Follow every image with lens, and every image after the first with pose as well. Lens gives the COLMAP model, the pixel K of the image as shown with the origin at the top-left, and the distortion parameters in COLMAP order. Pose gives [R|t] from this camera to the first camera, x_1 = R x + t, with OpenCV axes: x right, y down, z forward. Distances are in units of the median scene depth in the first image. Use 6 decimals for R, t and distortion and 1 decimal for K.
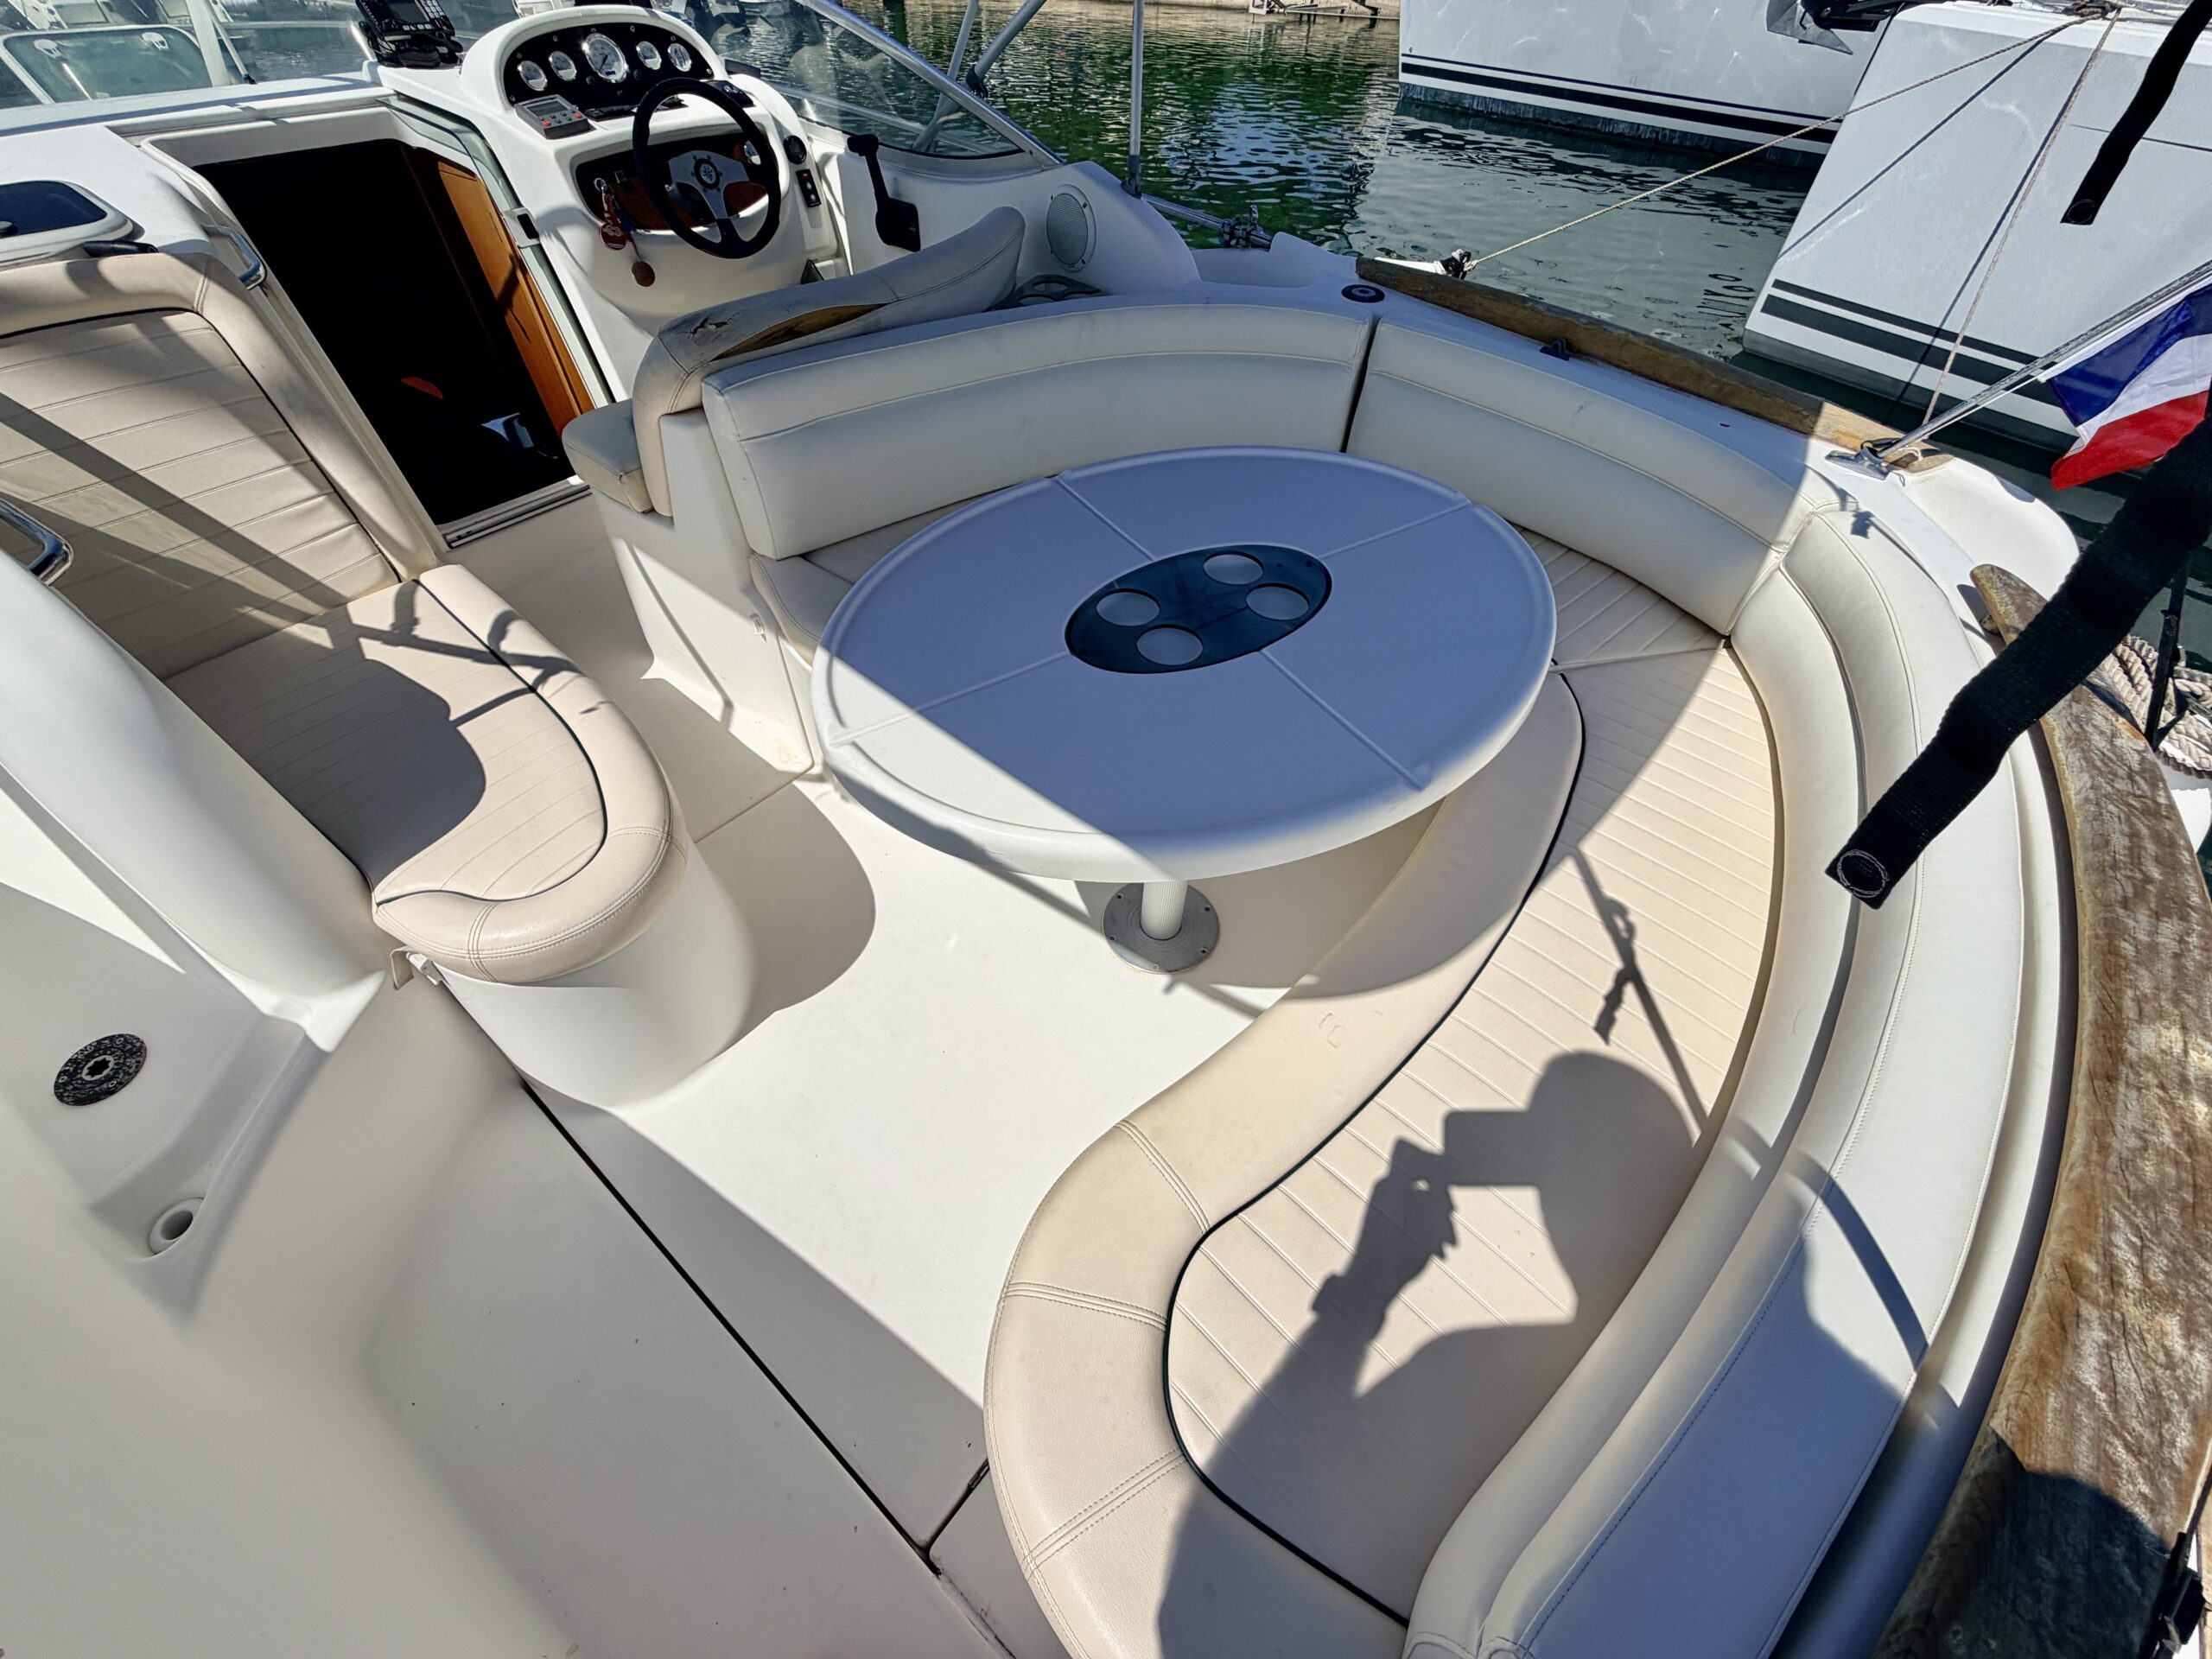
lens RADIAL K [[877.8, 0, 1088.9], [0, 877.8, 813.1], [0, 0, 1]] dist [0.001050, -0.000356]
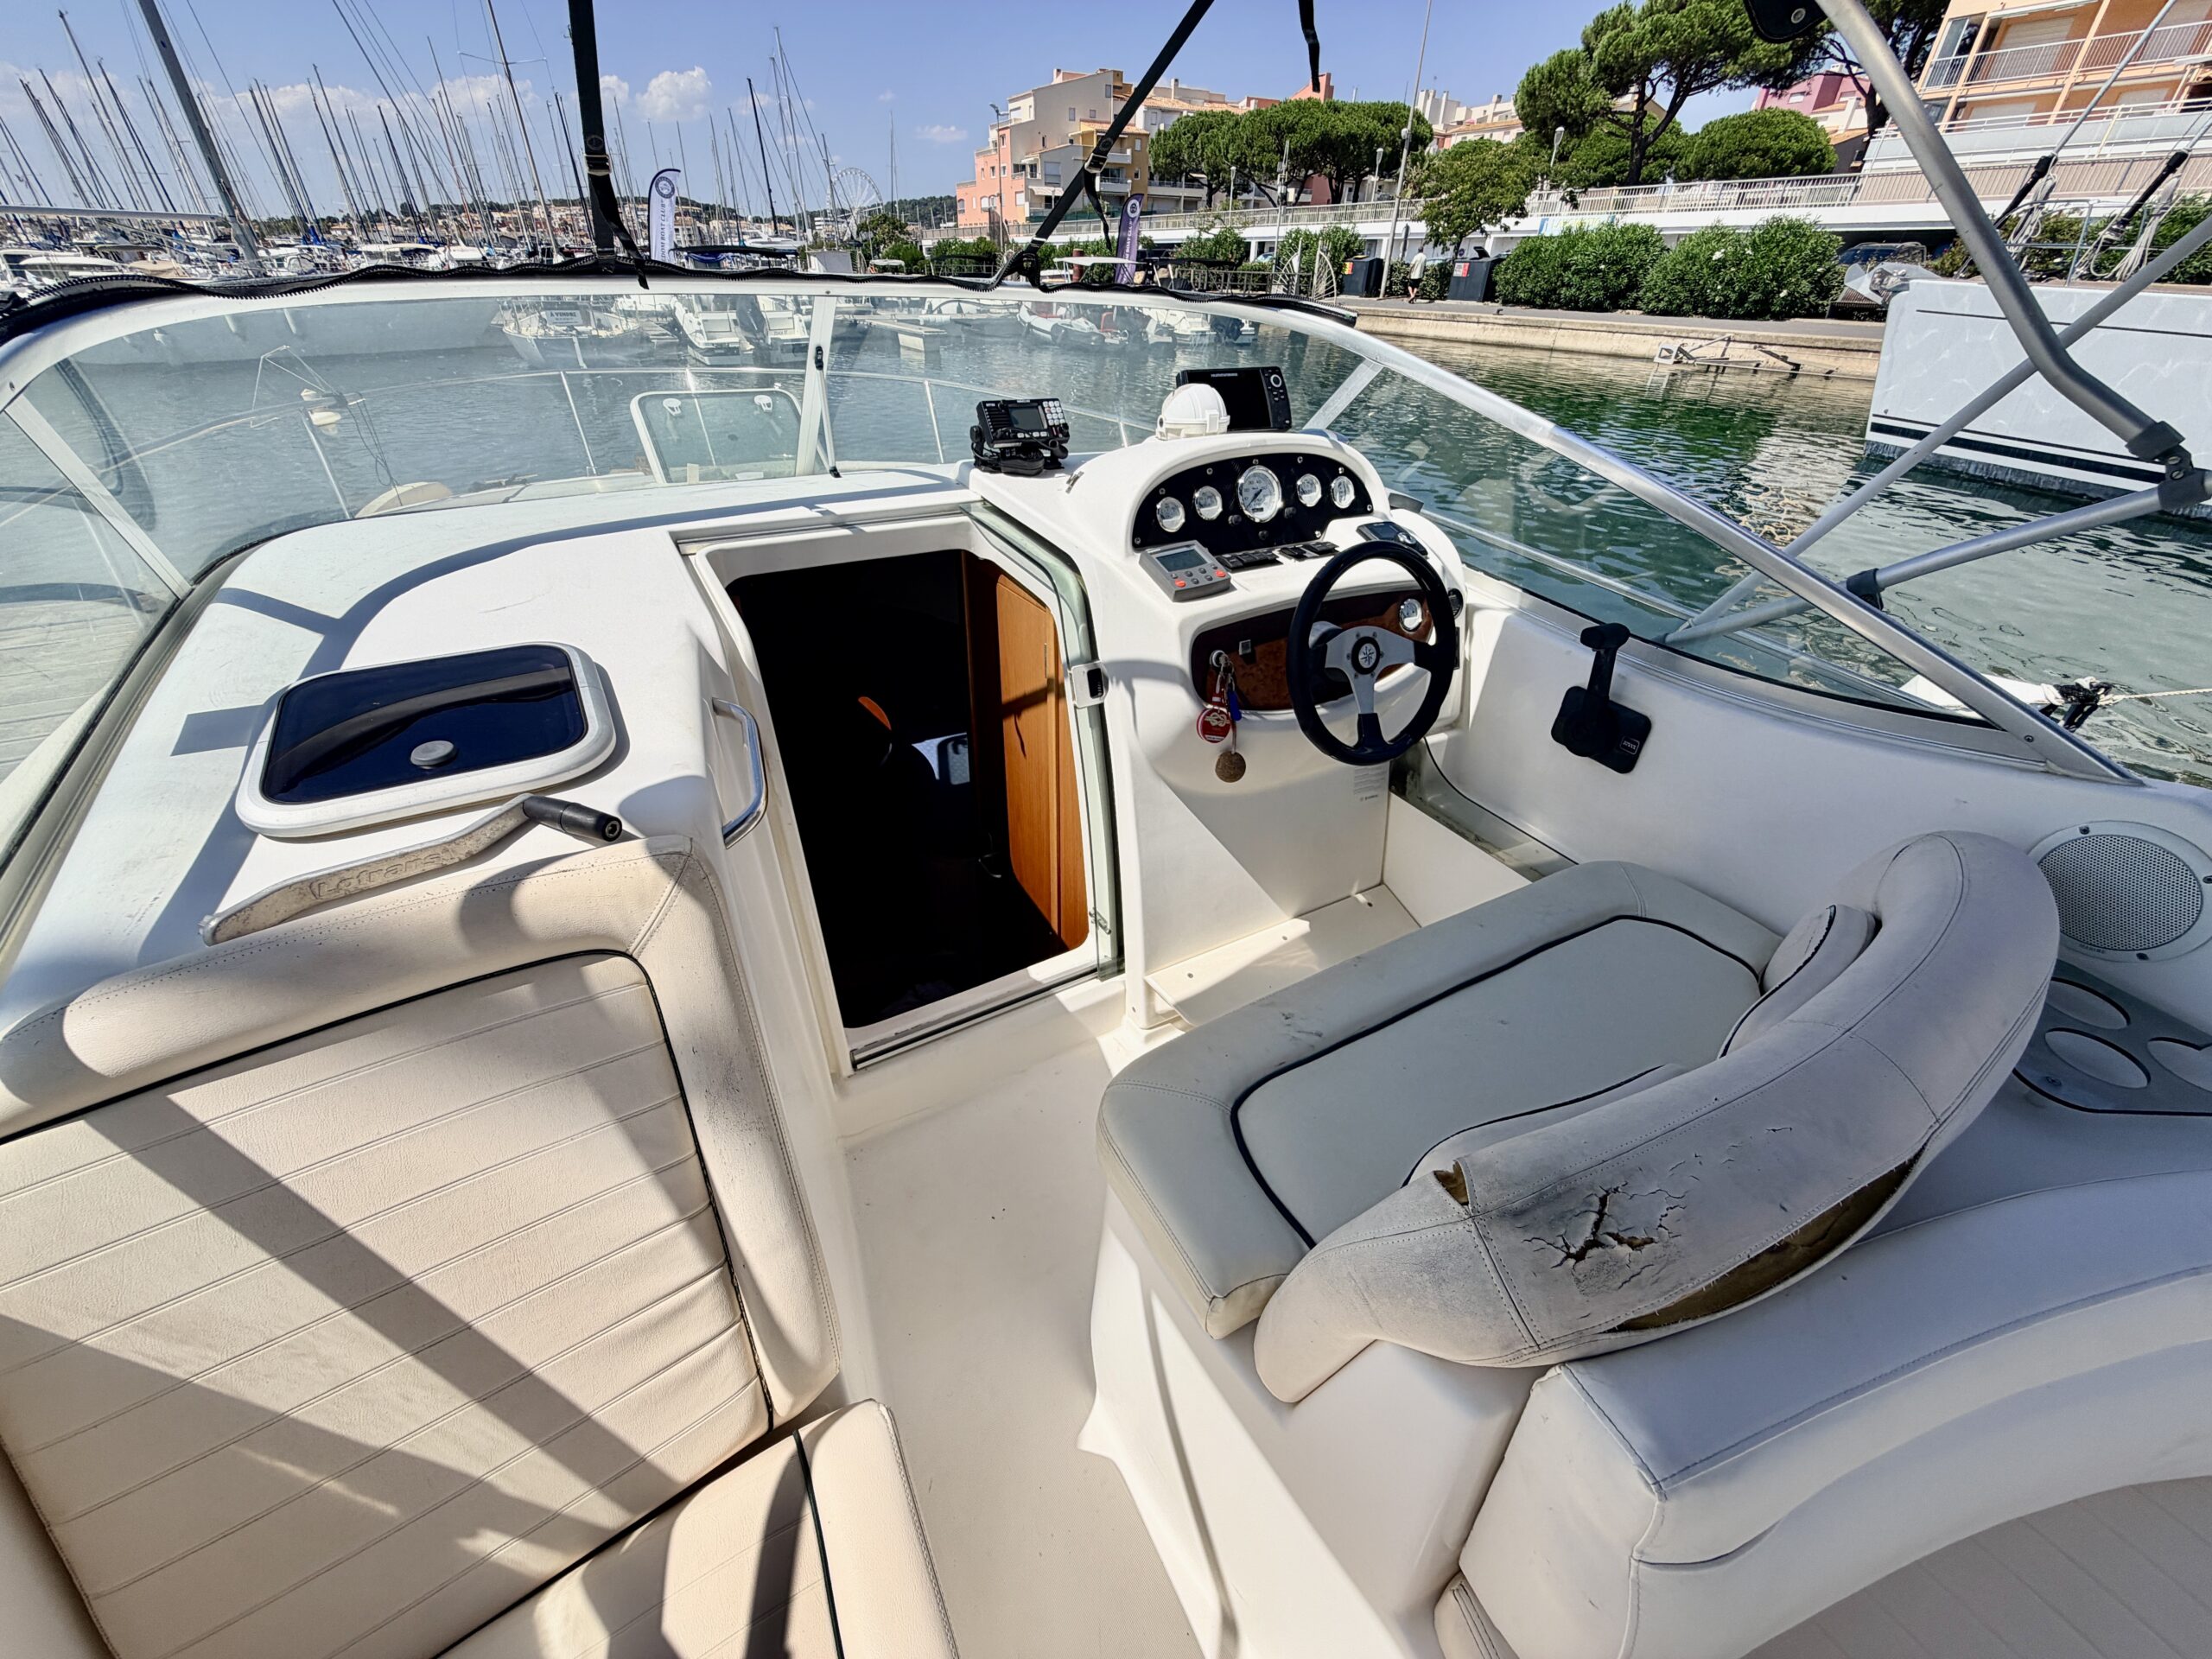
lens RADIAL K [[877.8, 0, 1096.7], [0, 877.8, 818.3], [0, 0, 1]] dist [0.001050, -0.000356]
pose [[0.934511, 0.202964, -0.292393, -0.400929], [-0.268566, 0.941188, -0.205033, -0.411517], [0.233583, 0.270133, 0.934060, 0.351924]]
